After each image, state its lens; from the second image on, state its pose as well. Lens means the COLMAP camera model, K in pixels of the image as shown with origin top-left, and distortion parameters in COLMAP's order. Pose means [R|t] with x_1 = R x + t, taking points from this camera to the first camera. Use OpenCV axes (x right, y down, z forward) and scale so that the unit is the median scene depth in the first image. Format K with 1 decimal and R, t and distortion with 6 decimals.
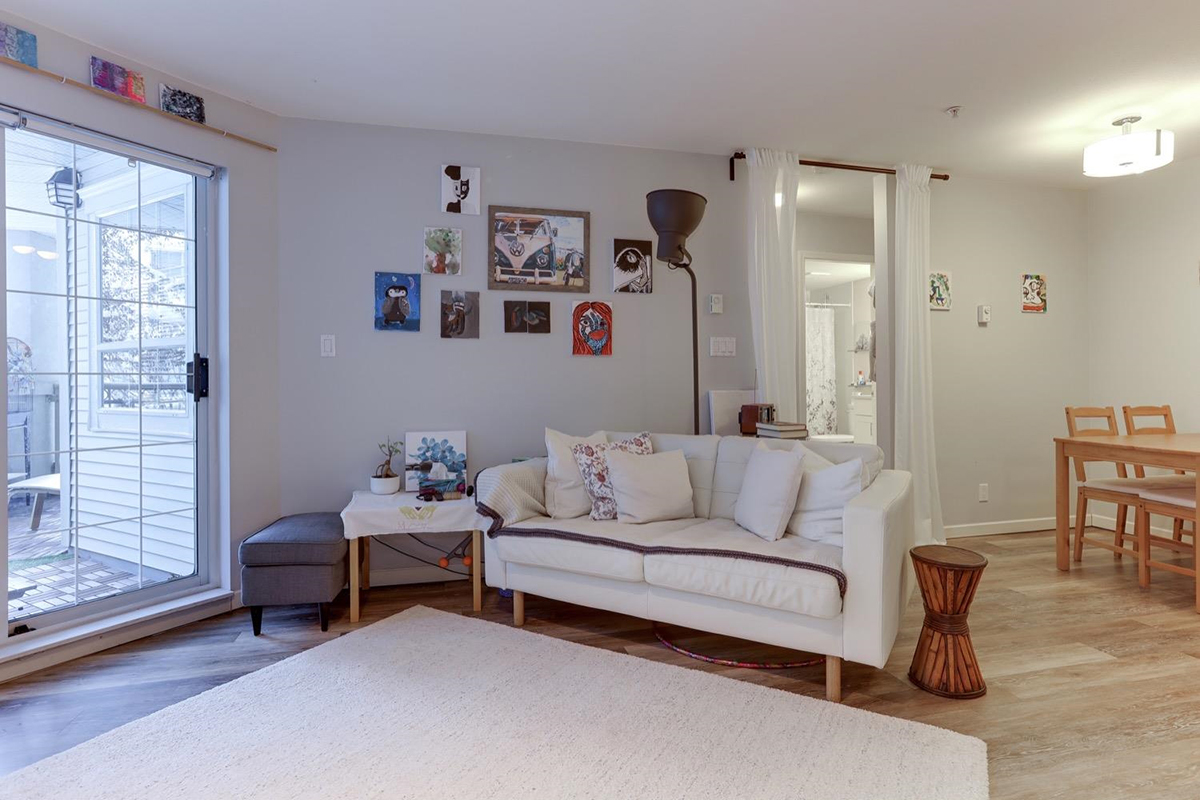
lens RADIAL K [[635.6, 0, 597.7], [0, 635.6, 370.3], [0, 0, 1]] dist [-0.025670, 0.013939]
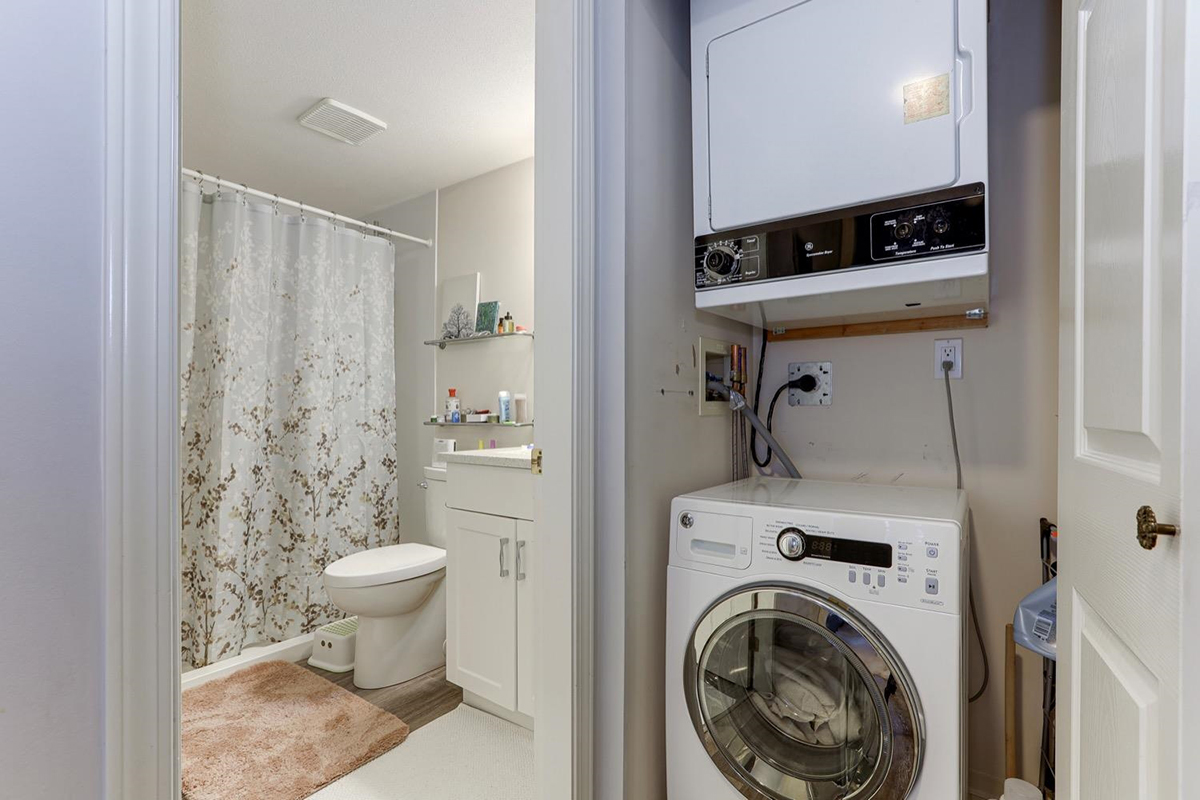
lens RADIAL K [[545.1, 0, 596.7], [0, 545.1, 411.5], [0, 0, 1]] dist [-0.008630, 0.004877]
pose [[0.756375, 0.001134, 0.654138, 0.441814], [-0.013248, 0.999820, 0.013586, 0.018563], [-0.654005, -0.018943, 0.756253, 1.177029]]
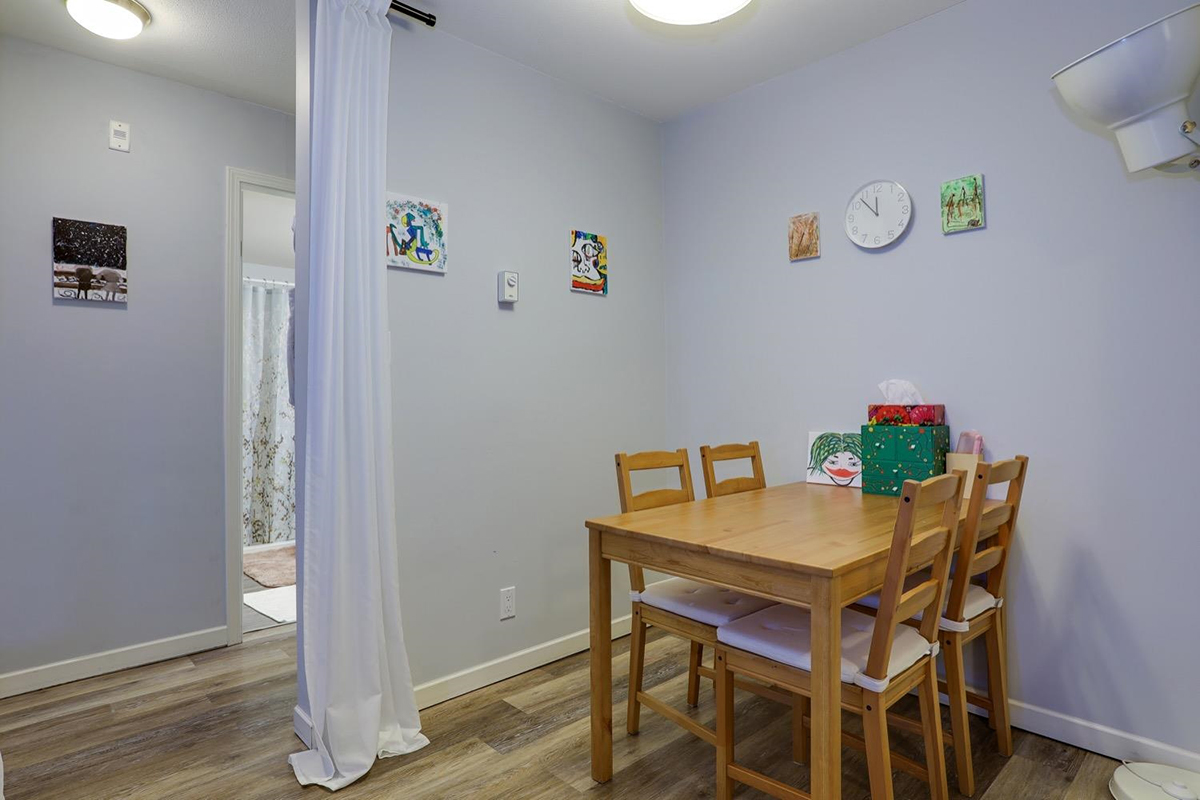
lens RADIAL K [[635.6, 0, 603.9], [0, 635.6, 389.5], [0, 0, 1]] dist [-0.025670, 0.013939]
pose [[0.866279, 0.001006, 0.499559, 0.454912], [0.000027, 0.999998, -0.002061, 0.003821], [-0.499560, 0.001799, 0.866277, 0.522569]]
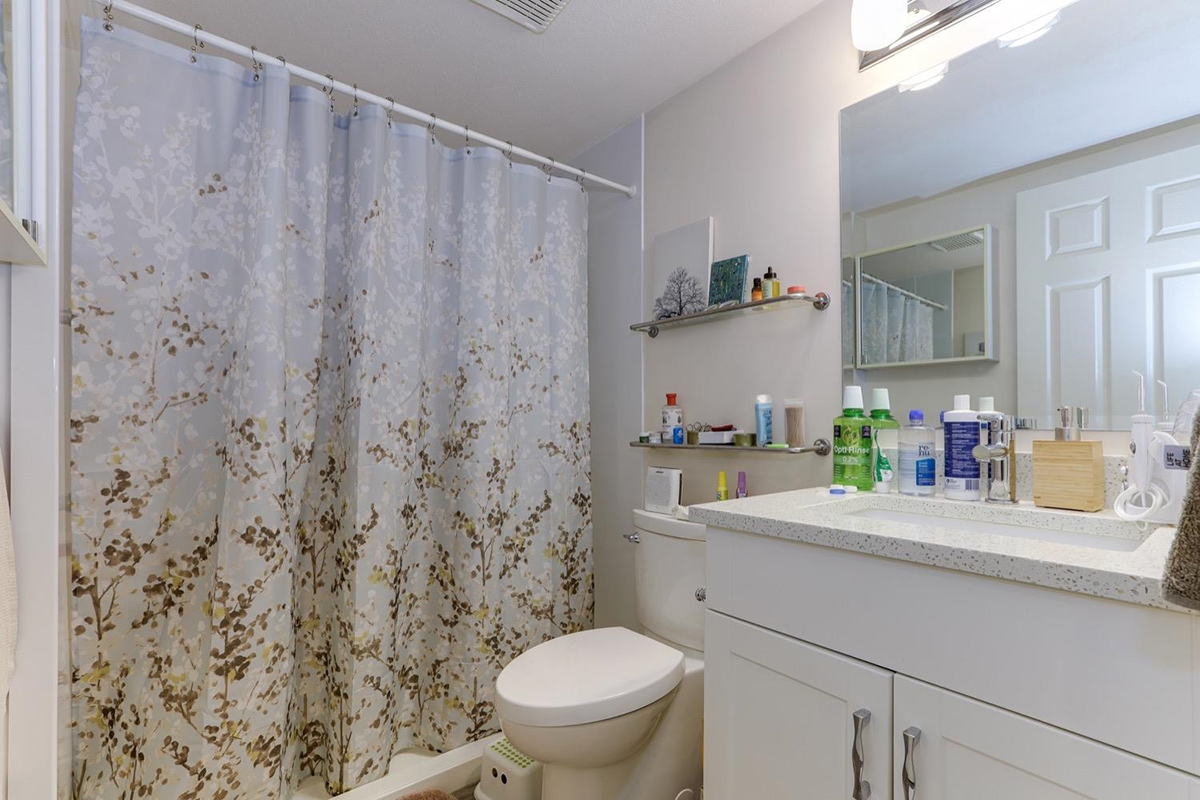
lens RADIAL K [[545.1, 0, 615.6], [0, 545.1, 425.4], [0, 0, 1]] dist [-0.008630, 0.004877]
pose [[0.896054, 0.000463, 0.443944, 0.505031], [-0.009573, 0.999787, 0.018279, 0.020724], [-0.443841, -0.020629, 0.895868, 1.419763]]
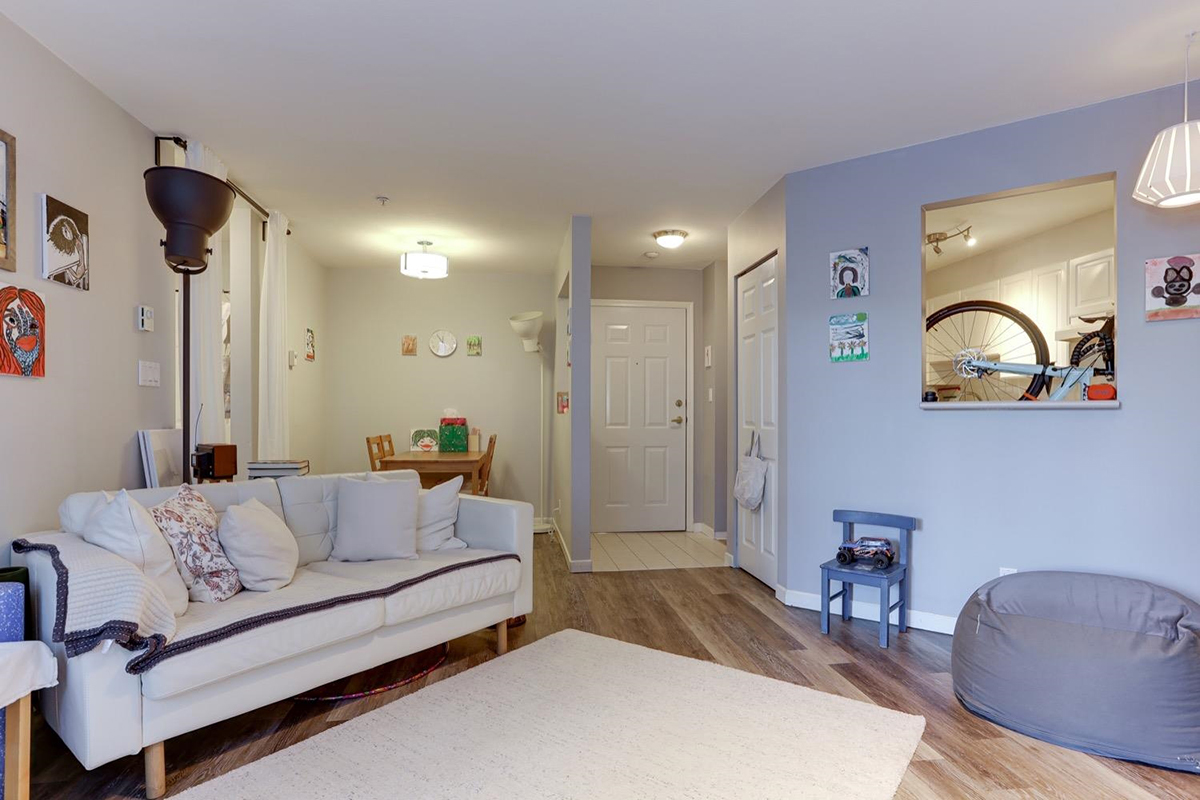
lens RADIAL K [[635.6, 0, 612.5], [0, 635.6, 410.7], [0, 0, 1]] dist [-0.025670, 0.013939]
pose [[0.098033, 0.010186, 0.995131, -0.524575], [-0.015359, 0.999844, -0.008721, 0.006541], [-0.995065, -0.014430, 0.098174, 0.350571]]
